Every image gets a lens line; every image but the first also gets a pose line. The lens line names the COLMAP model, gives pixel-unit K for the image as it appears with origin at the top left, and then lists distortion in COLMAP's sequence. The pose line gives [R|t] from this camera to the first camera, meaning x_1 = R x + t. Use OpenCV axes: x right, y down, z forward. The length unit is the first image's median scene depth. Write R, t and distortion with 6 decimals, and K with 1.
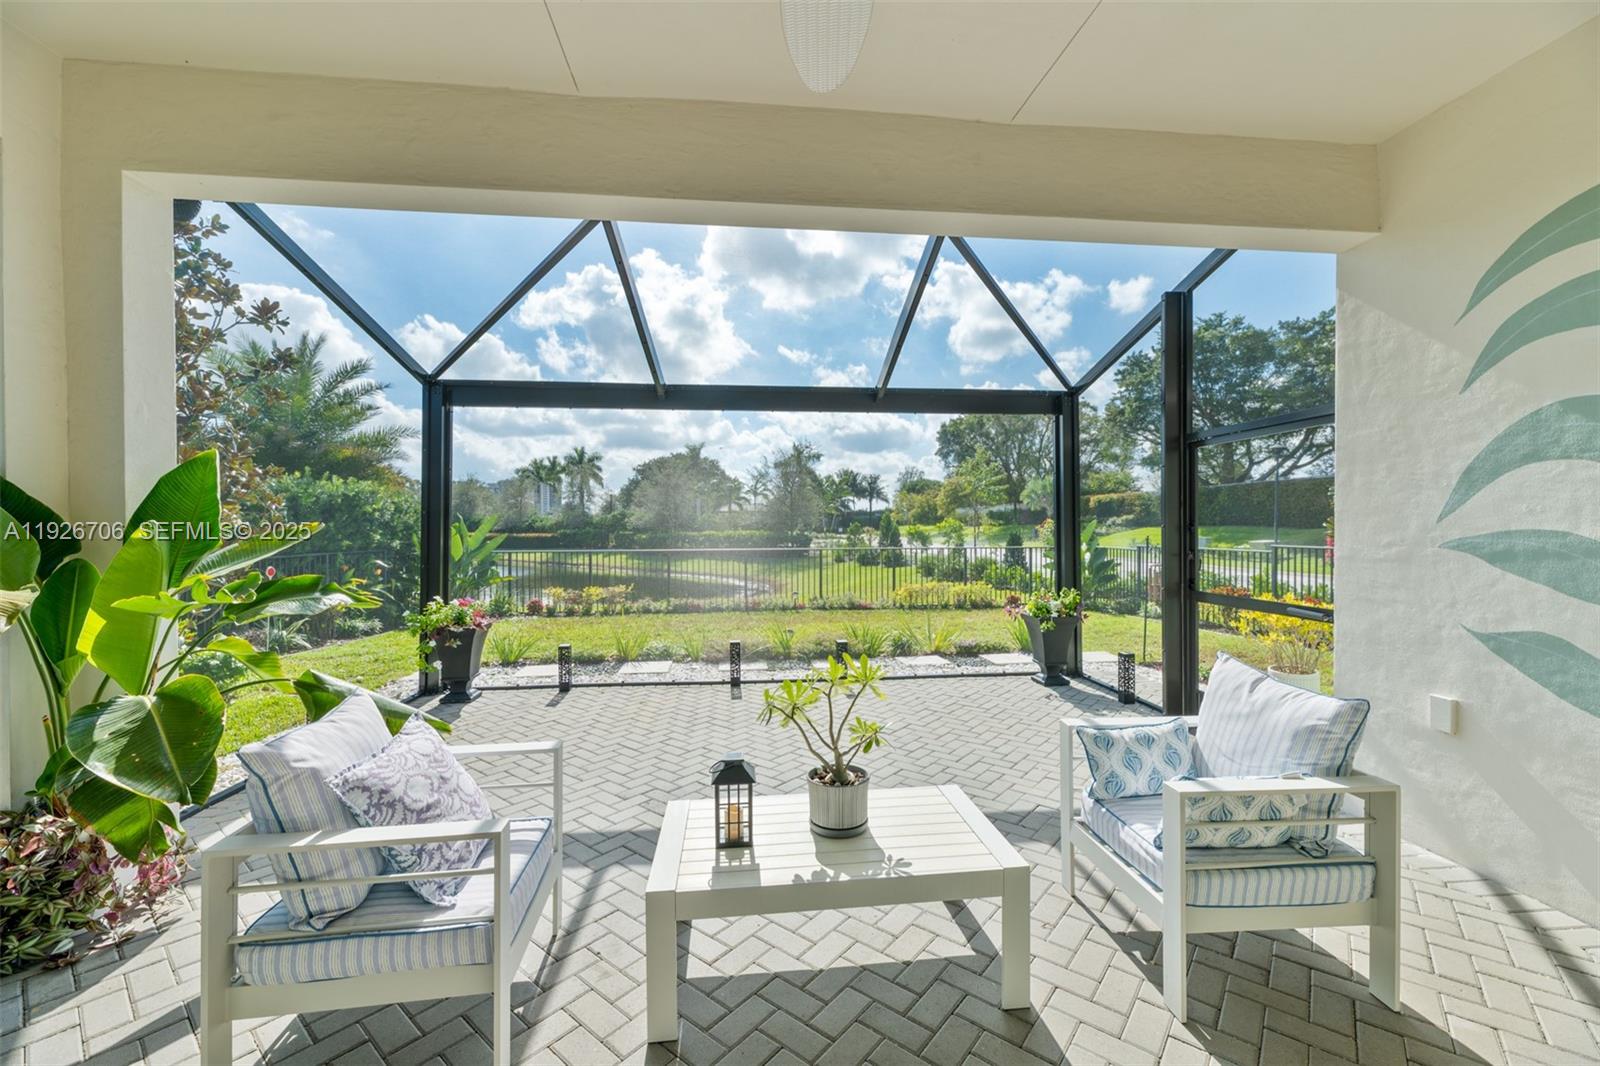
lens RADIAL K [[638.1, 0, 805.4], [0, 638.1, 530.8], [0, 0, 1]] dist [0.004855, -0.000350]
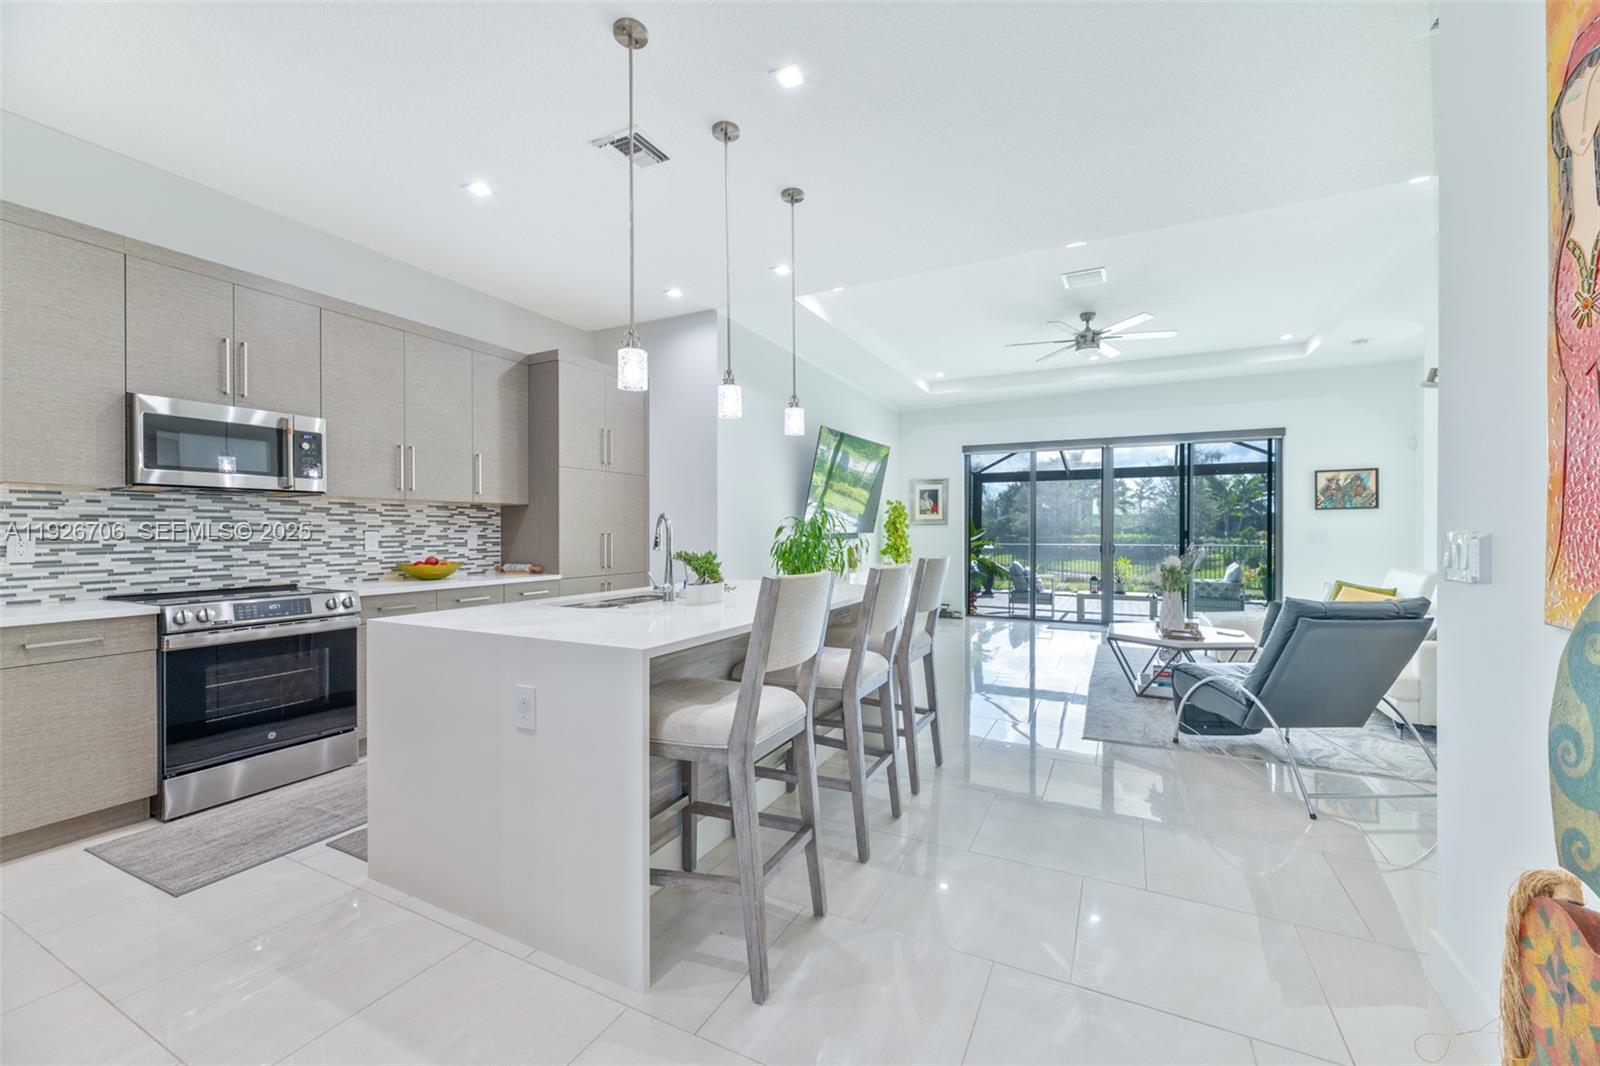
lens RADIAL K [[638.1, 0, 803.0], [0, 638.1, 533.6], [0, 0, 1]] dist [0.004855, -0.000350]
pose [[0.840234, 0.005278, -0.542199, 0.030868], [-0.006216, 0.999981, 0.000100, 0.001926], [0.542189, 0.003286, 0.840250, -0.200179]]
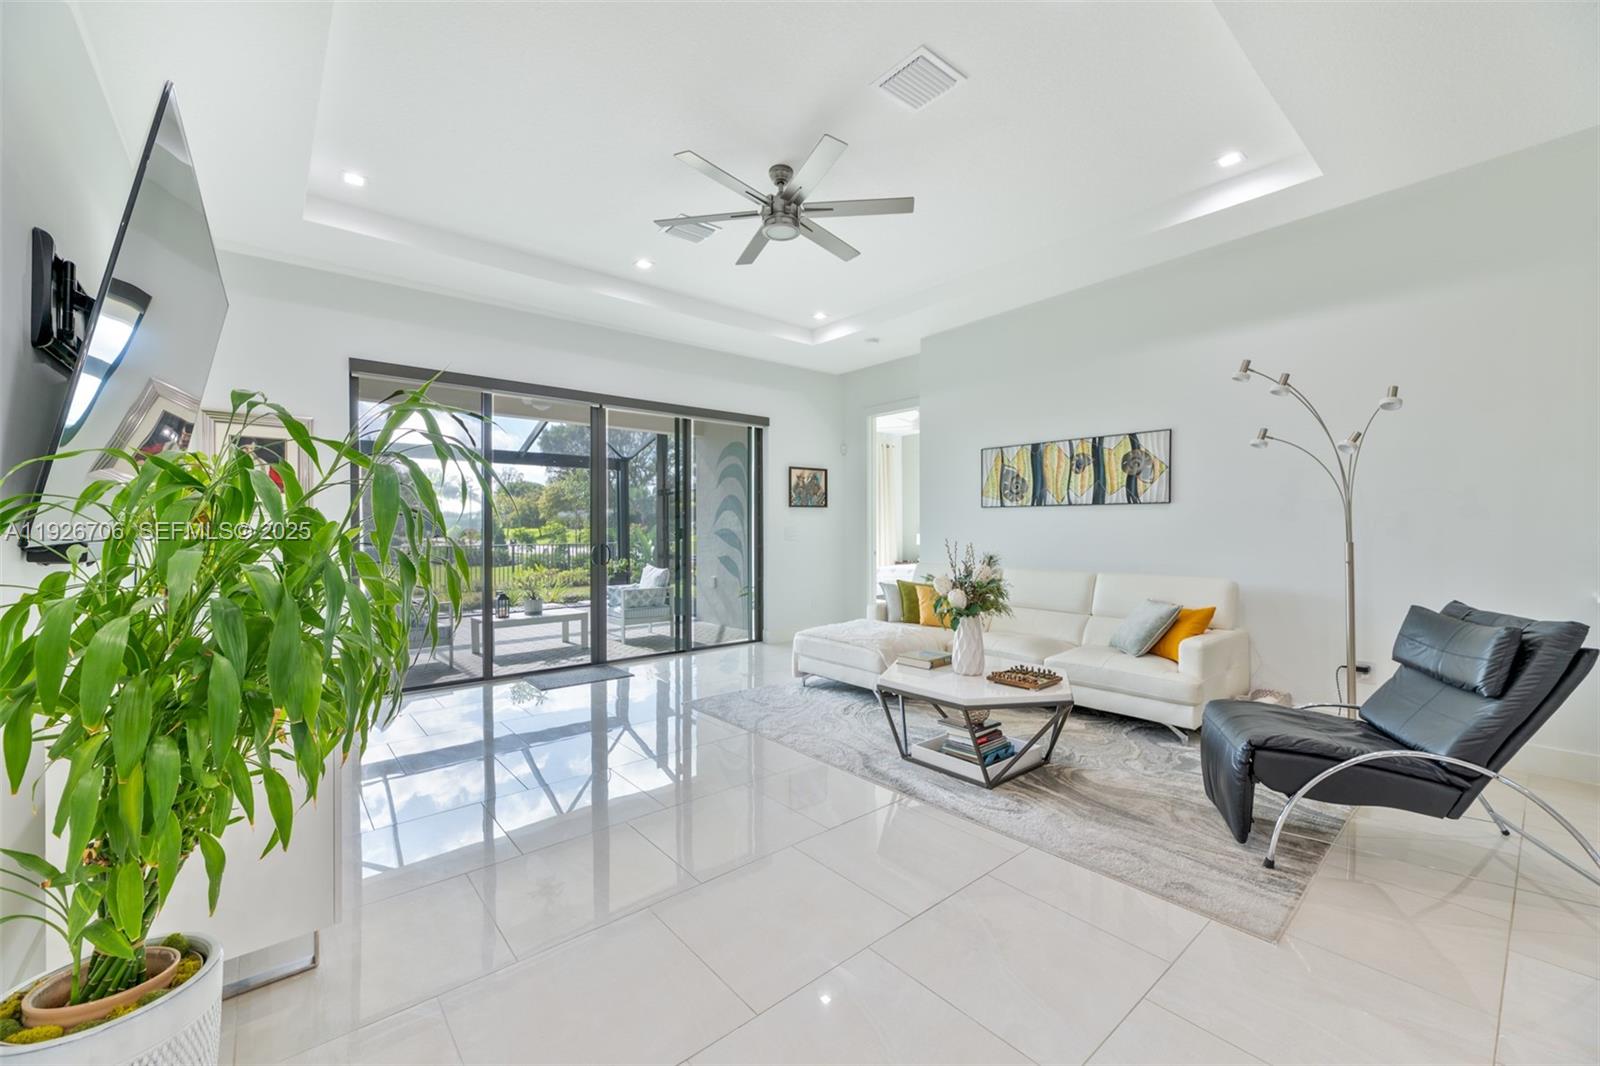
lens RADIAL K [[638.1, 0, 802.0], [0, 638.1, 533.7], [0, 0, 1]] dist [0.004855, -0.000350]
pose [[0.826404, -0.002998, 0.563069, -0.032738], [0.003214, 0.999995, 0.000607, 0.001656], [-0.563068, 0.001308, 0.826409, -0.127073]]
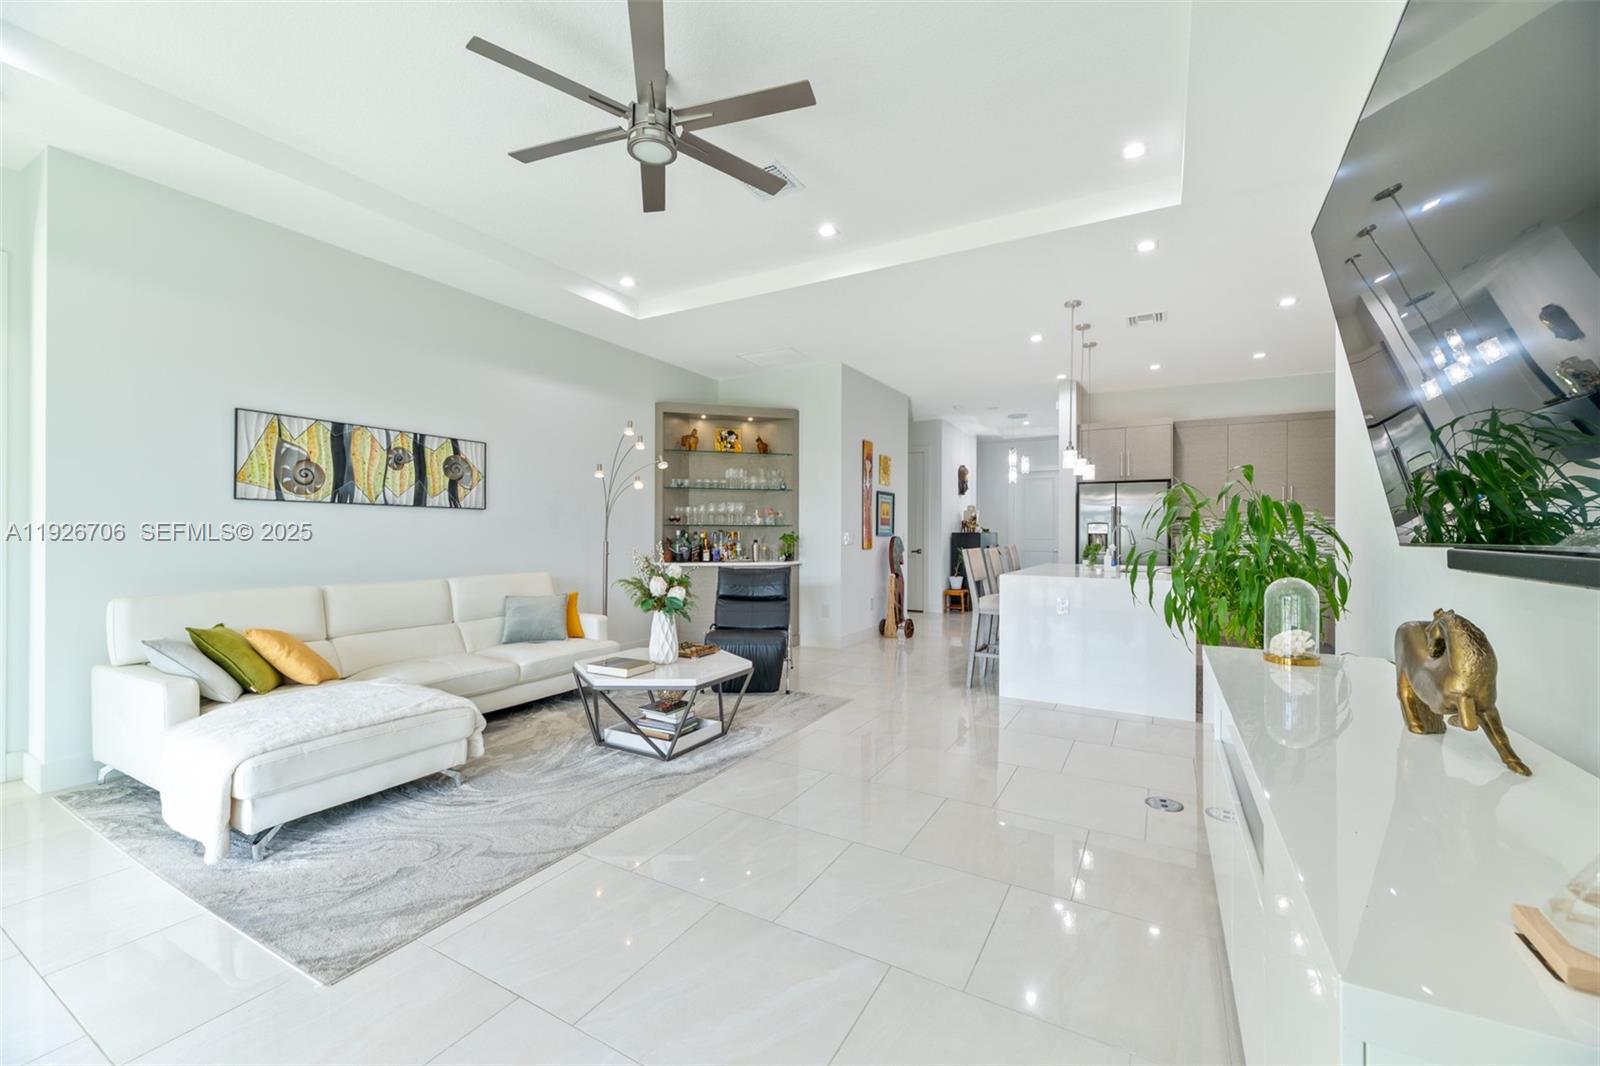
lens RADIAL K [[638.1, 0, 797.7], [0, 638.1, 530.7], [0, 0, 1]] dist [0.004855, -0.000350]
pose [[-0.806143, 0.002627, 0.591715, -0.037970], [0.004258, 0.999990, 0.001363, 0.000867], [-0.591705, 0.003618, -0.806146, -0.020757]]
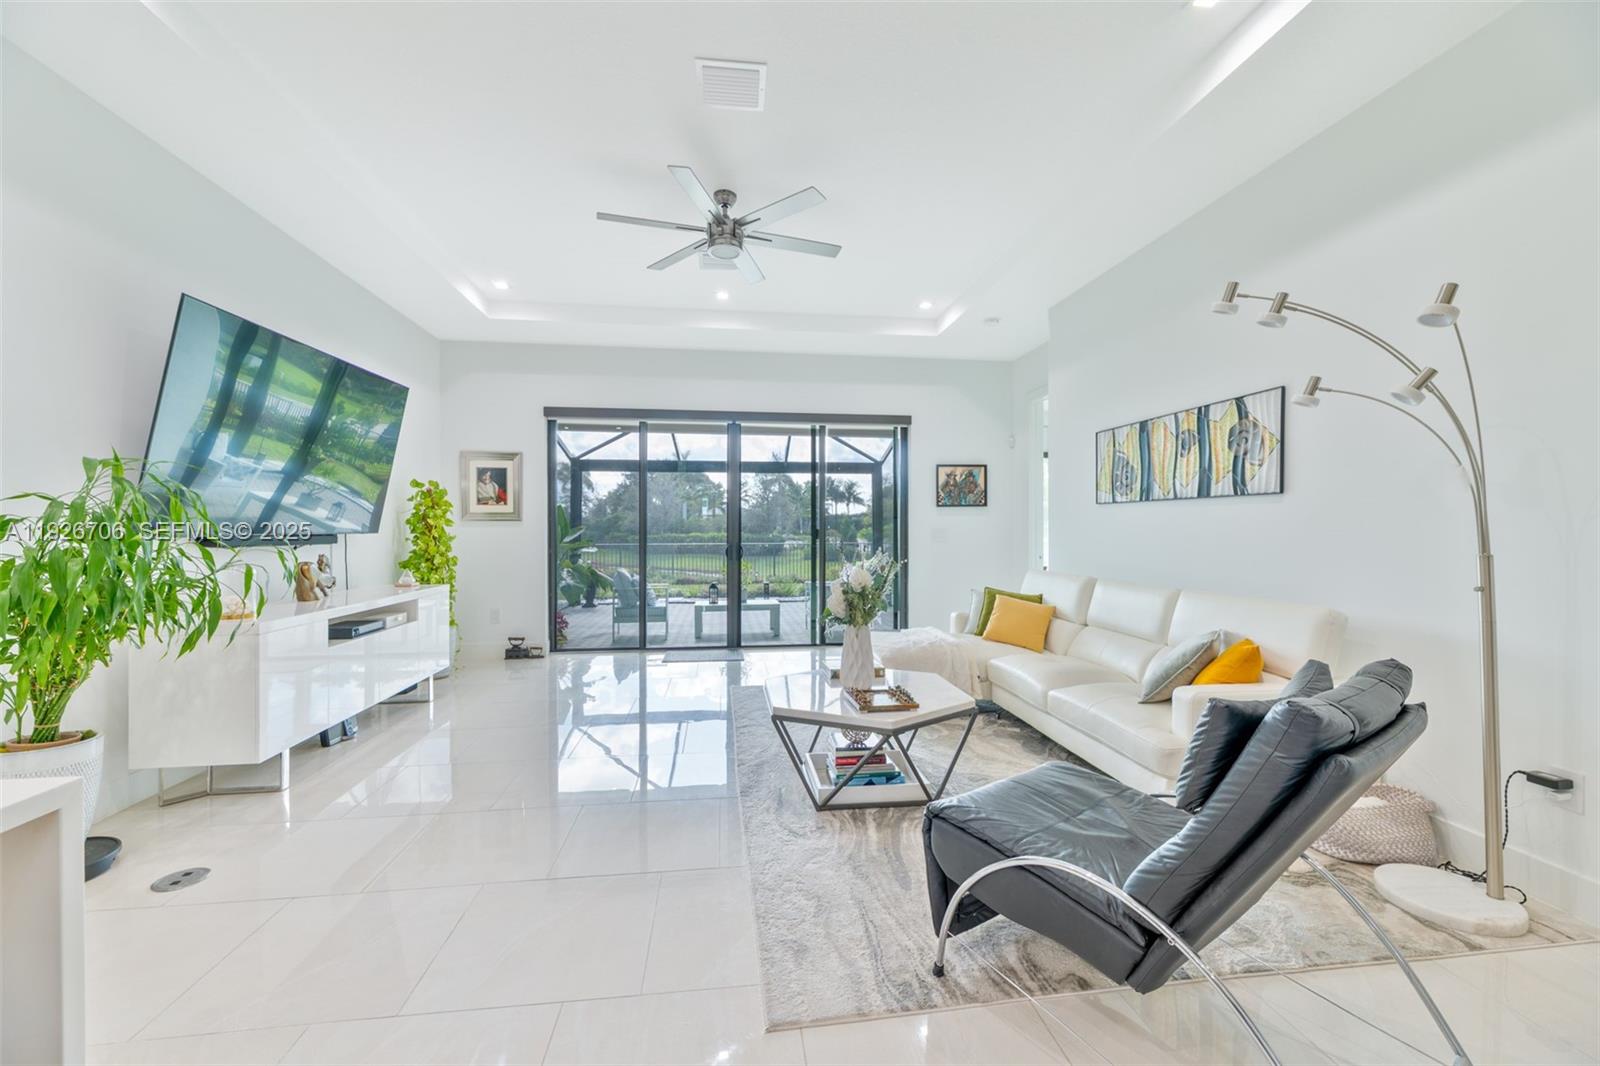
lens RADIAL K [[638.1, 0, 801.3], [0, 638.1, 533.8], [0, 0, 1]] dist [0.004855, -0.000350]
pose [[0.999831, 0.002184, 0.018238, 0.017616], [-0.002183, 0.999998, -0.000074, 0.001569], [-0.018238, 0.000034, 0.999834, -0.144683]]
